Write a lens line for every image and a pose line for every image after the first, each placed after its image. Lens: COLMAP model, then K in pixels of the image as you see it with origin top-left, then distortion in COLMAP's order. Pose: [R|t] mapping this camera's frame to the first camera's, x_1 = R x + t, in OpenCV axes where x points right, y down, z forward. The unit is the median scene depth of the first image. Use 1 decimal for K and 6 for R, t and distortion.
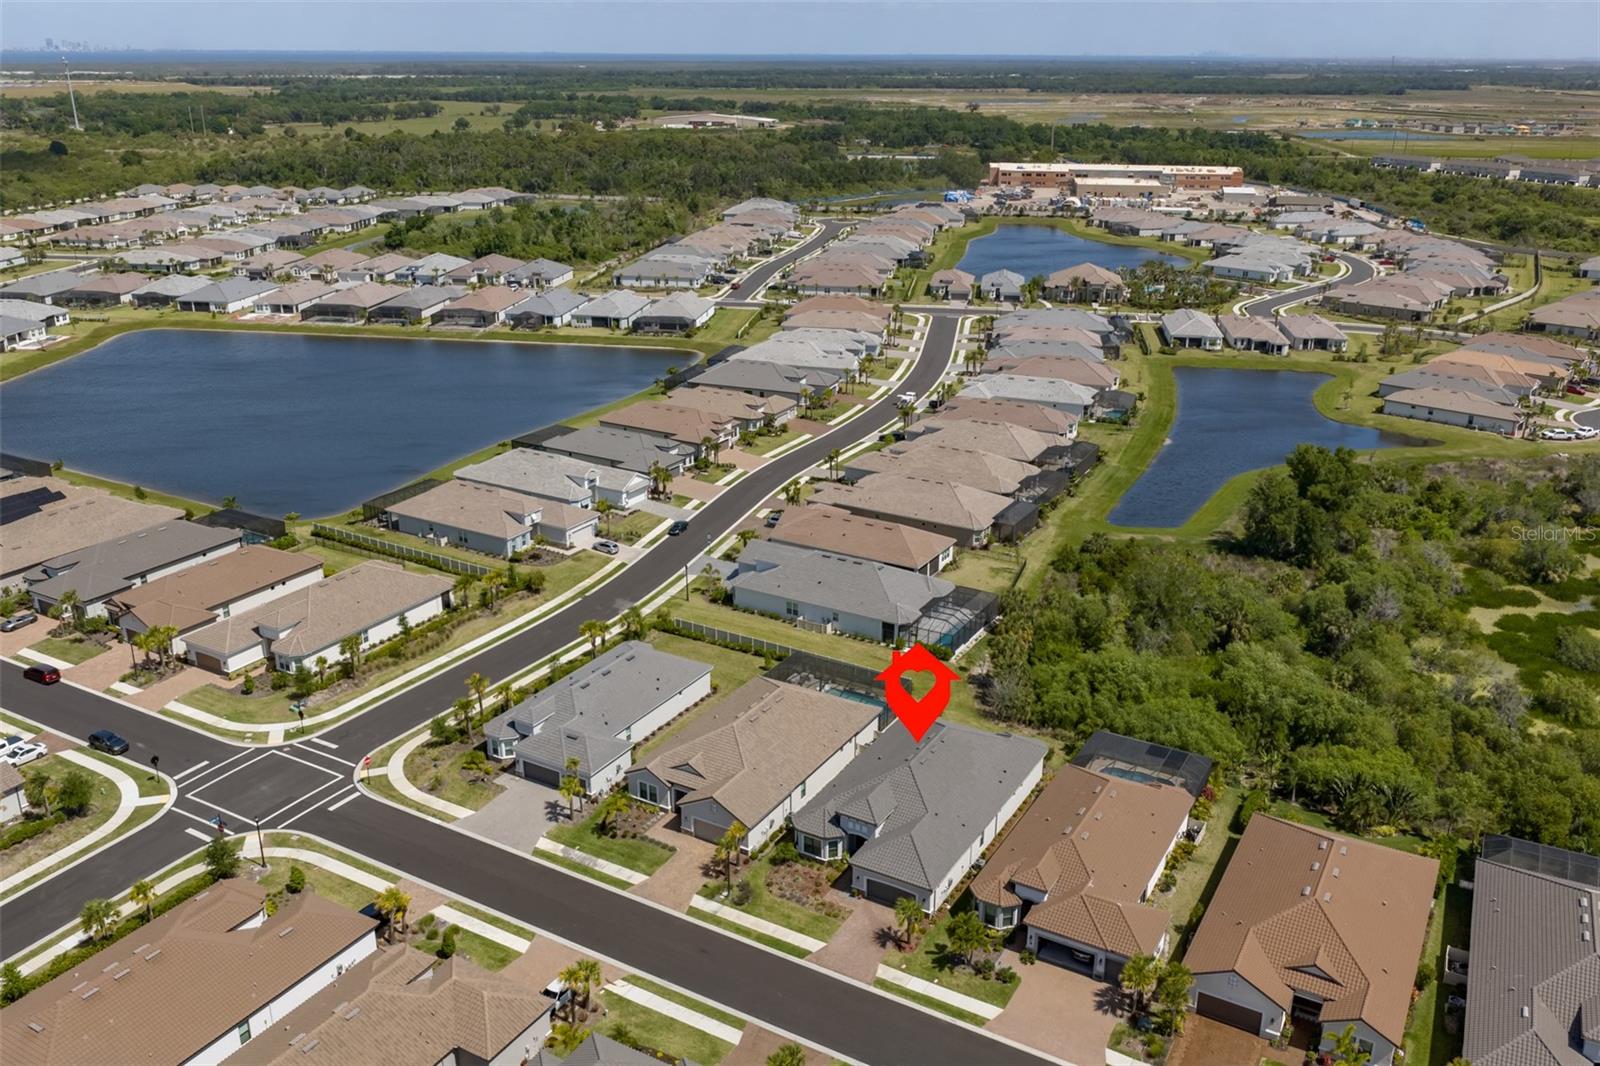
lens RADIAL K [[1319.6, 0, 804.0], [0, 1319.6, 541.3], [0, 0, 1]] dist [0.022483, -0.040513]
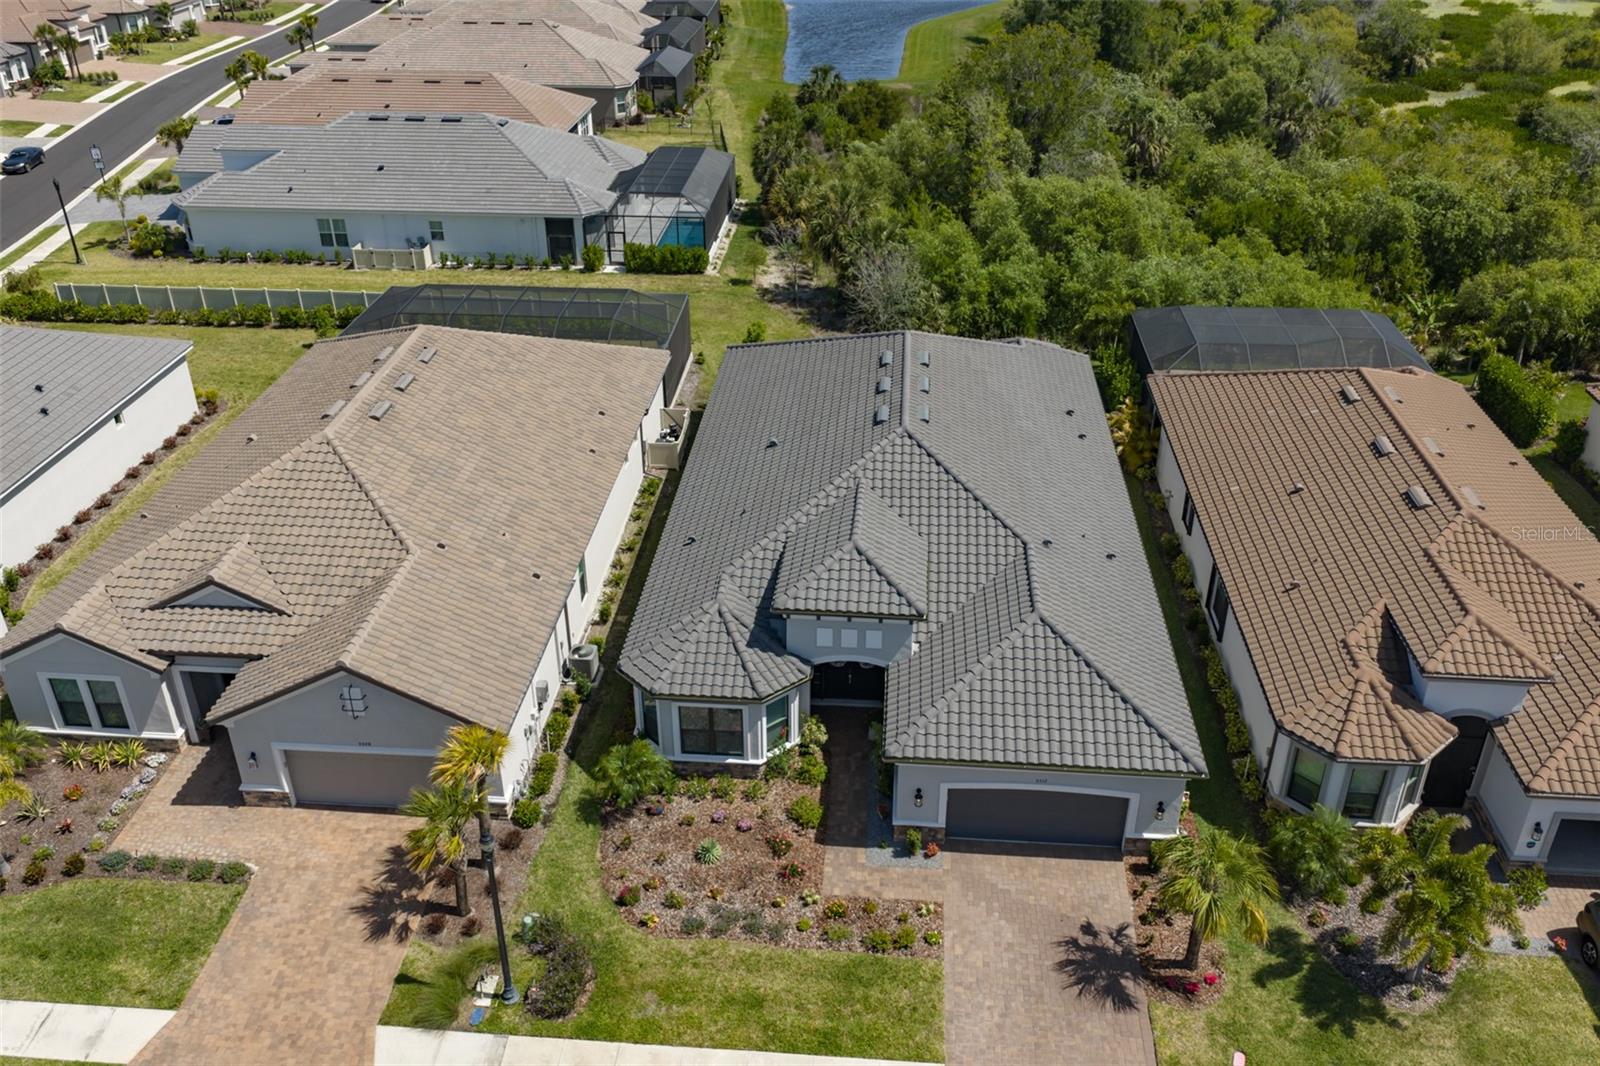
lens RADIAL K [[1319.6, 0, 804.0], [0, 1319.6, 541.3], [0, 0, 1]] dist [0.022483, -0.040513]
pose [[0.901995, -0.221849, 0.370389, -0.046464], [0.156453, 0.967531, 0.198511, 0.074706], [-0.402403, -0.121108, 0.907417, 0.415084]]
